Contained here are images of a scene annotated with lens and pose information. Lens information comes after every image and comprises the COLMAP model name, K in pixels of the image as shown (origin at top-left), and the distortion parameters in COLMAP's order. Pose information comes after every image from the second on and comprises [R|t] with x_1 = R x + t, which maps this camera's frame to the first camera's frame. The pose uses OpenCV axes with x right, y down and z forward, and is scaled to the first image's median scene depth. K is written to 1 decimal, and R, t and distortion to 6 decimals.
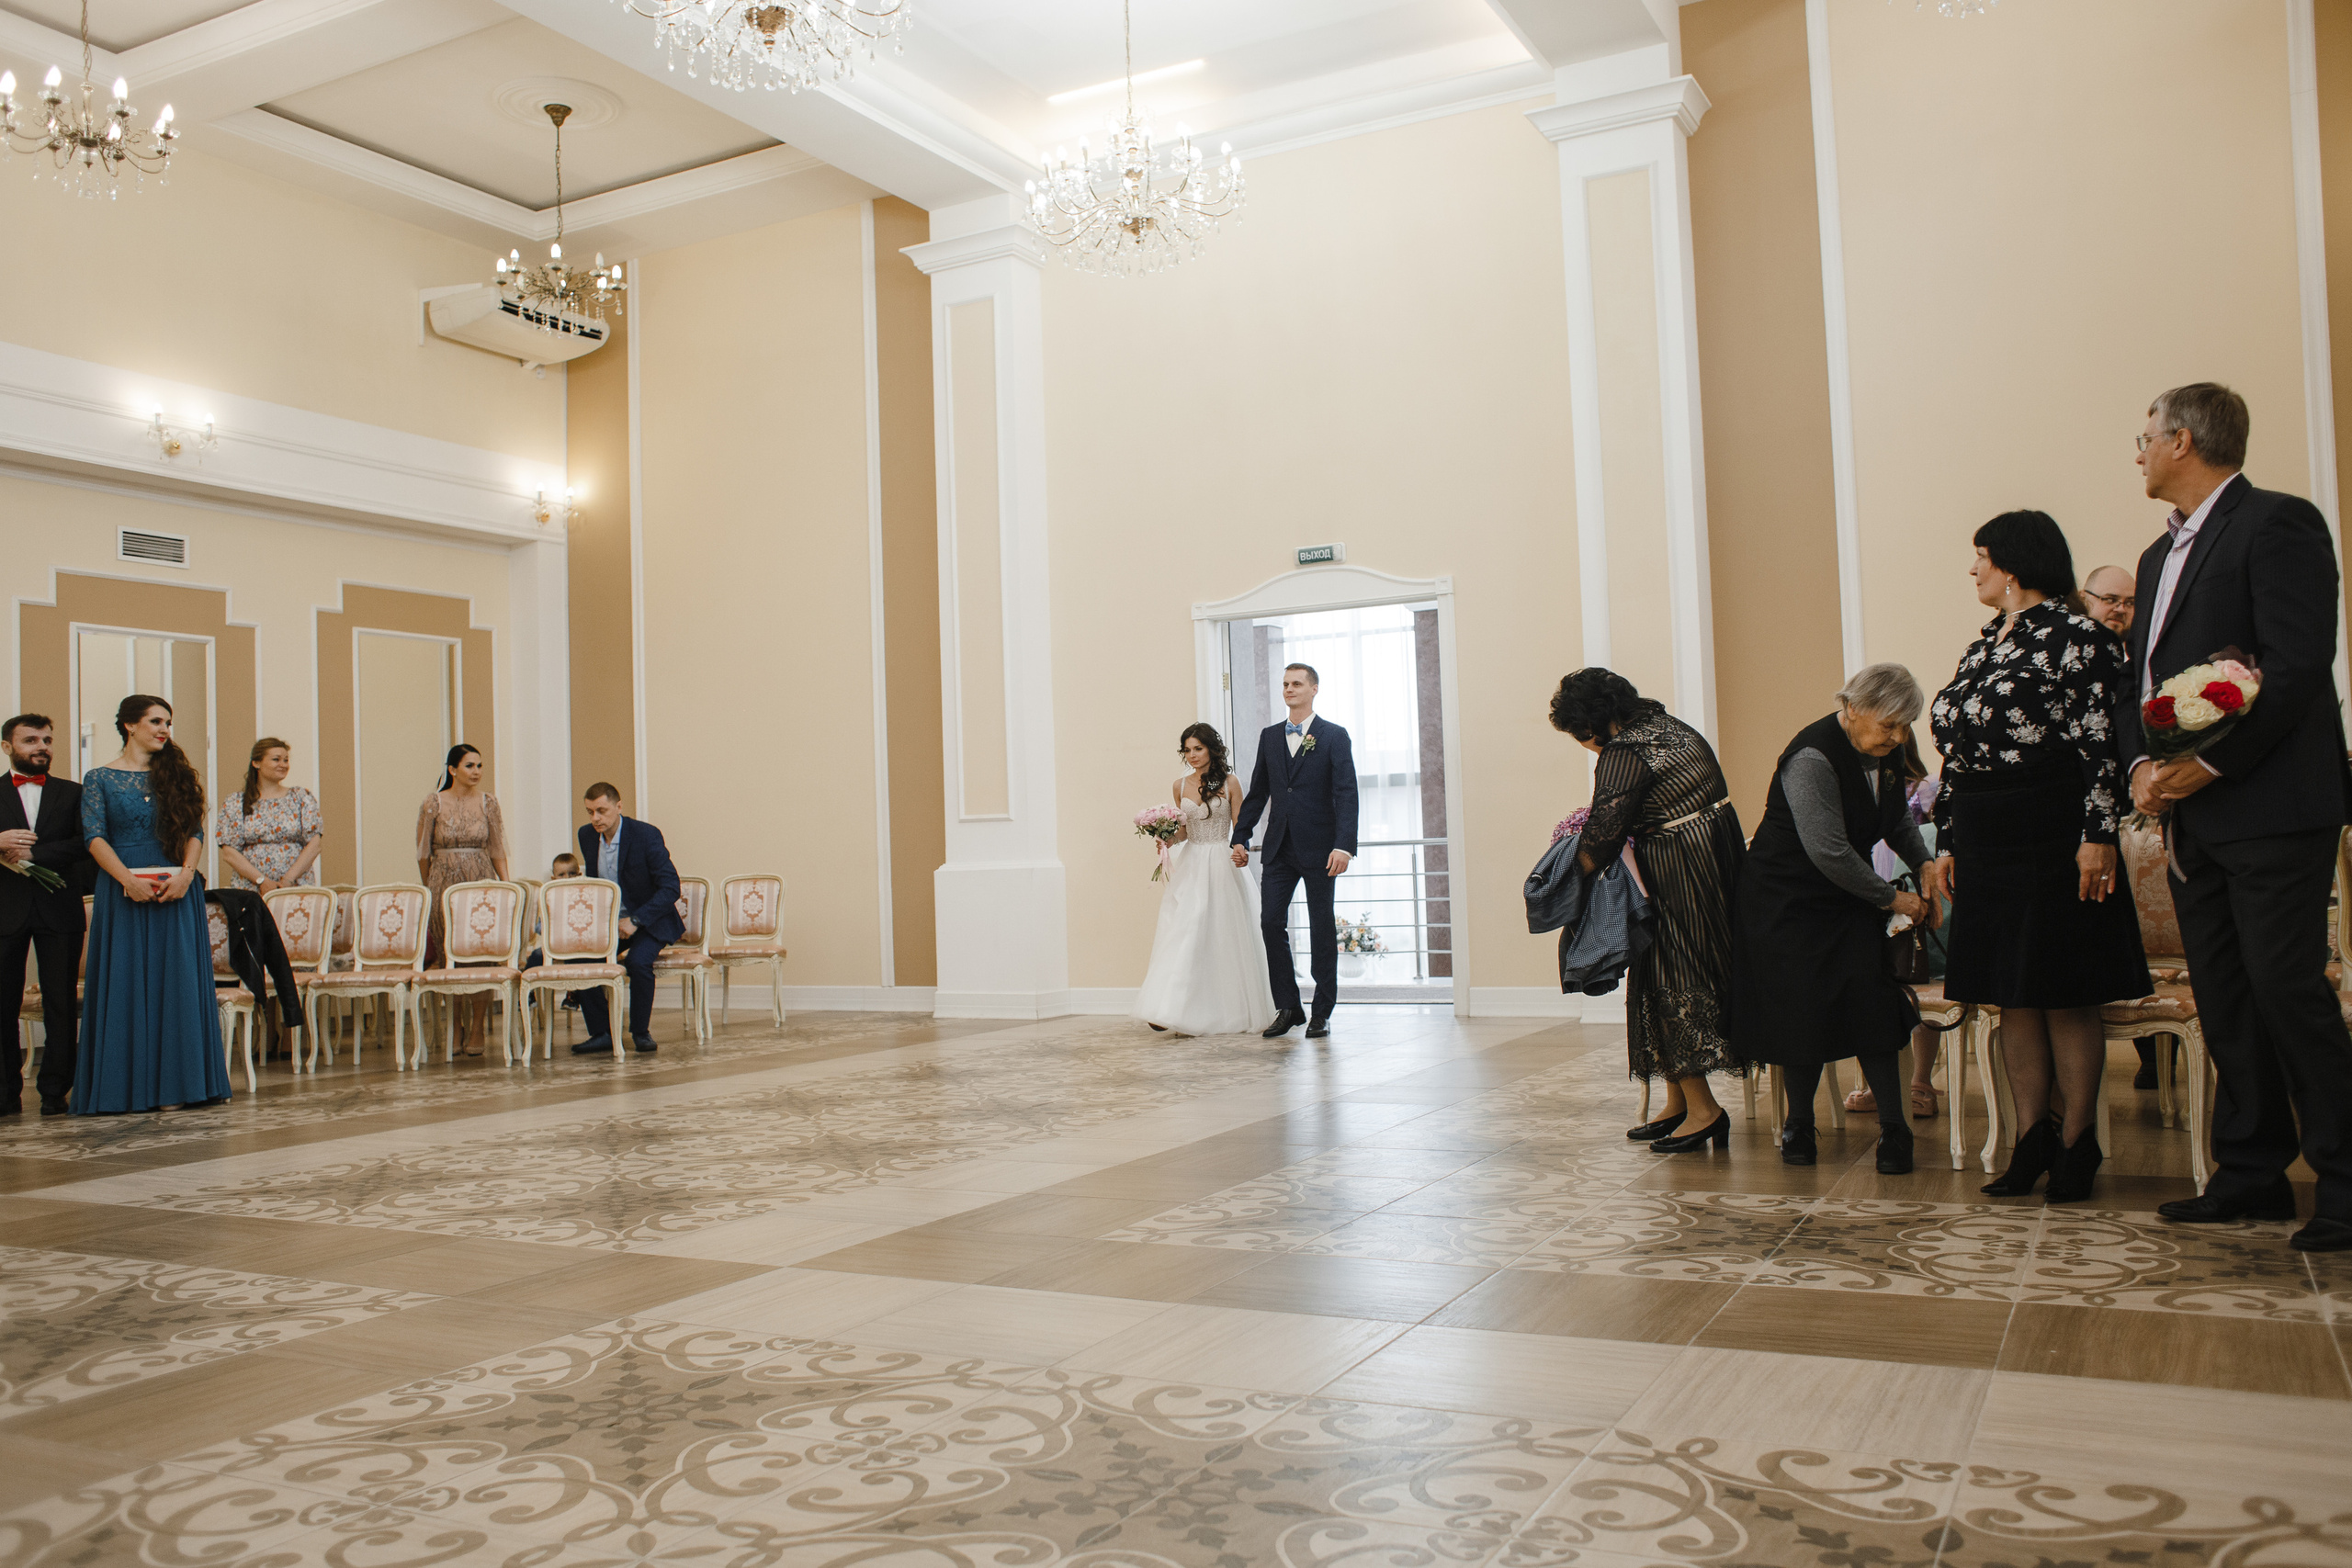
lens RADIAL K [[1915.3, 0, 1170.5], [0, 1915.3, 800.9], [0, 0, 1]] dist [-0.086249, 0.132983]
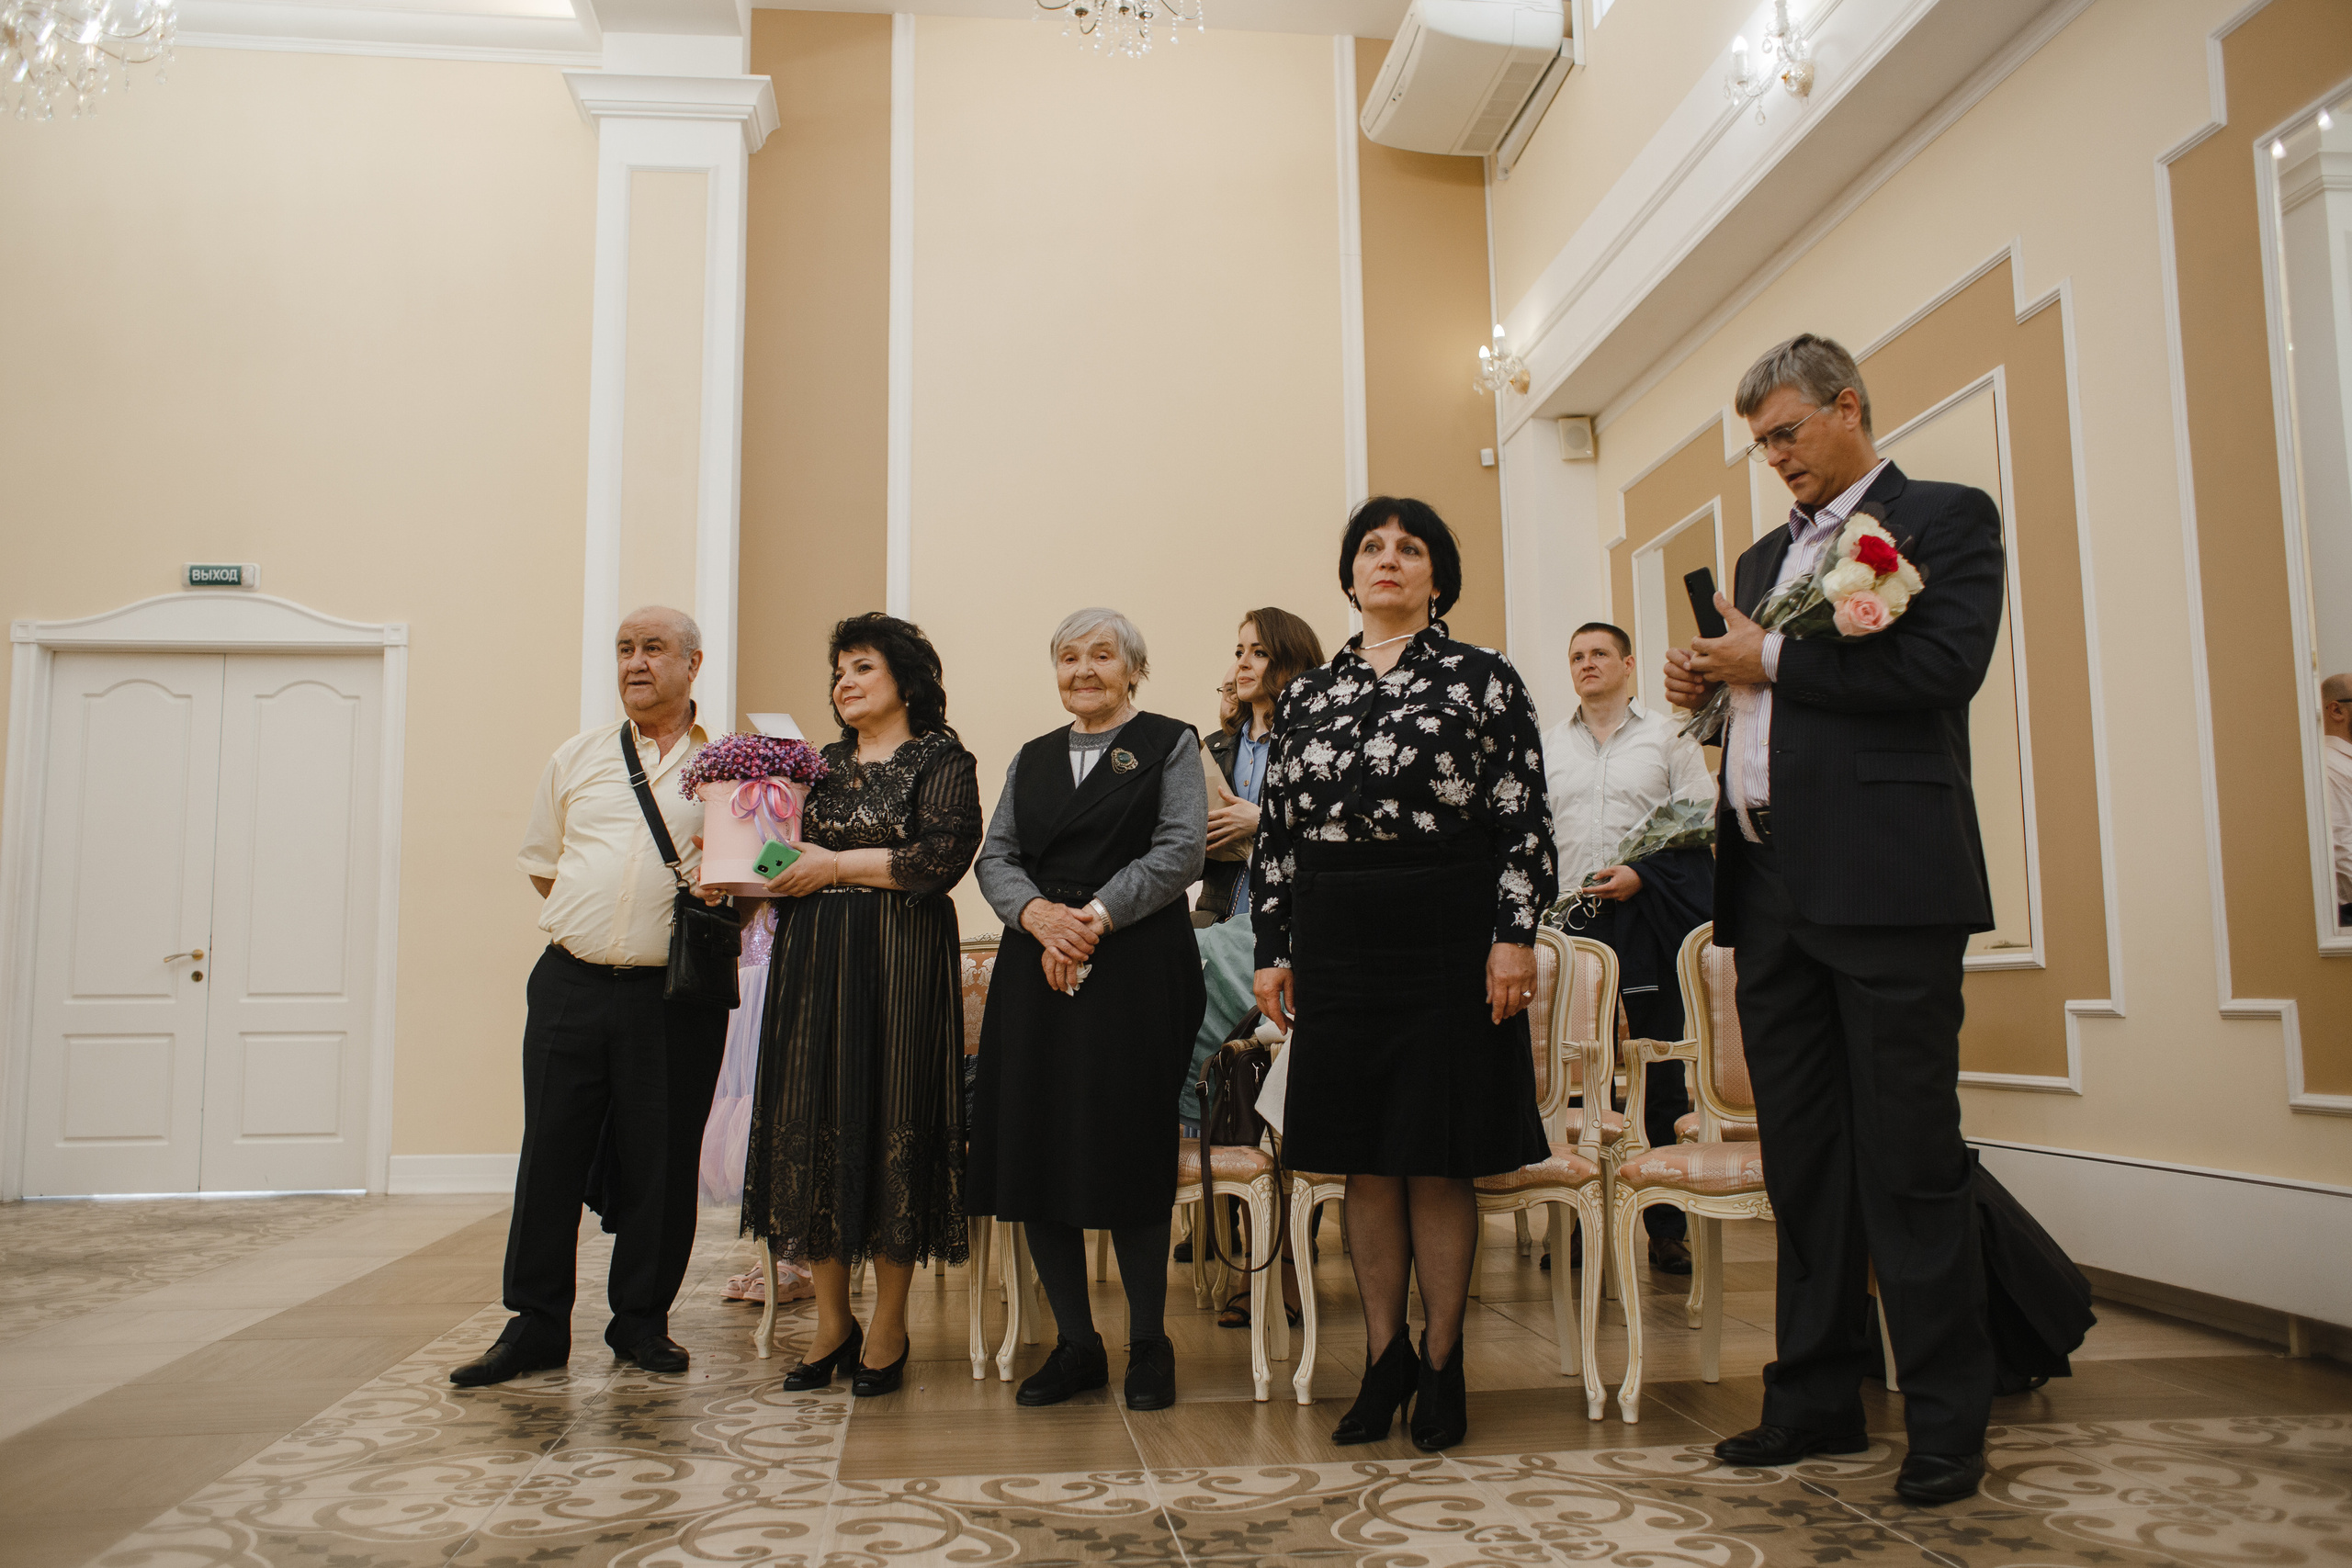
lens RADIAL K [[1915.3, 0, 1161.9], [0, 1915.3, 772.0], [0, 0, 1]] dist [-0.086249, 0.132983]
pose [[0.827415, 0.098275, 0.552926, -0.021266], [-0.040260, 0.992416, -0.116142, 0.021471], [-0.560147, 0.073836, 0.825096, 0.206455]]
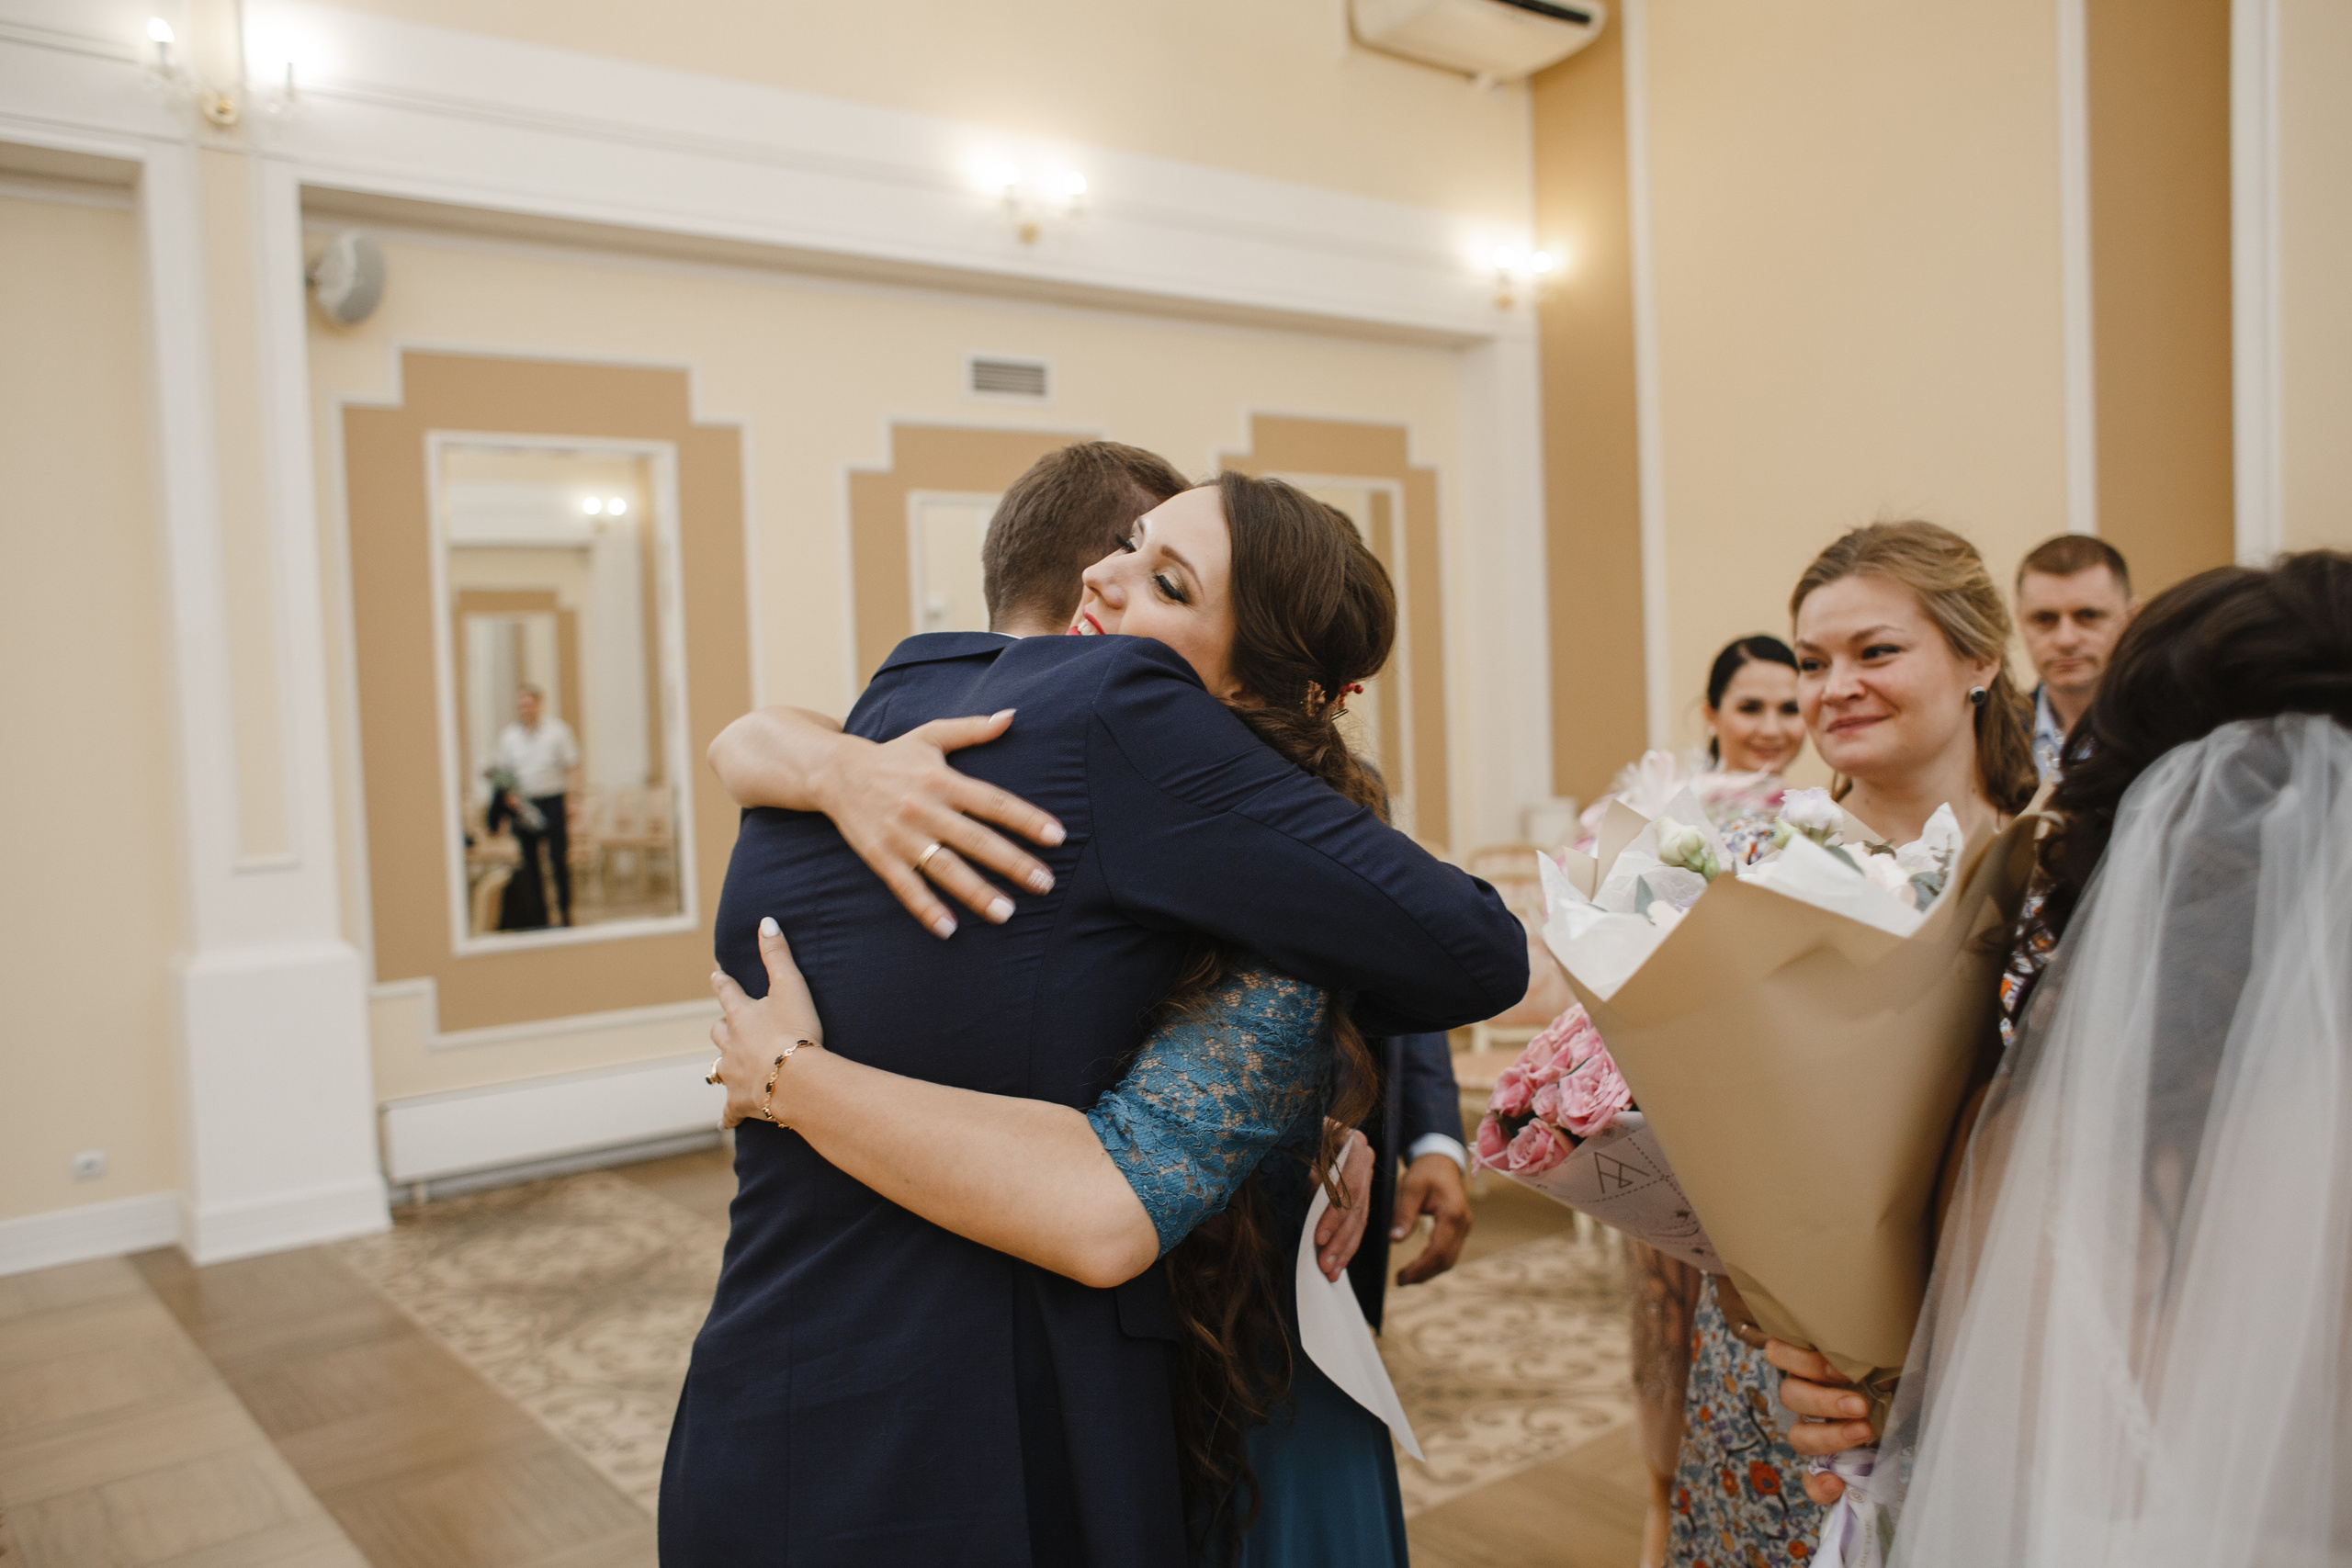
lens RADIAL K [[1915.3, 0, 1168.4], [0, 1915.3, 796.5], [0, 0, 1]] dist [-0.086249, 0.132983]
pose [[0.911697, 0.017469, -0.410491, -0.214021], [0.022098, 0.995565, 0.091447, -0.048291], [0.410268, -0.092443, 0.907268, 0.411528]]
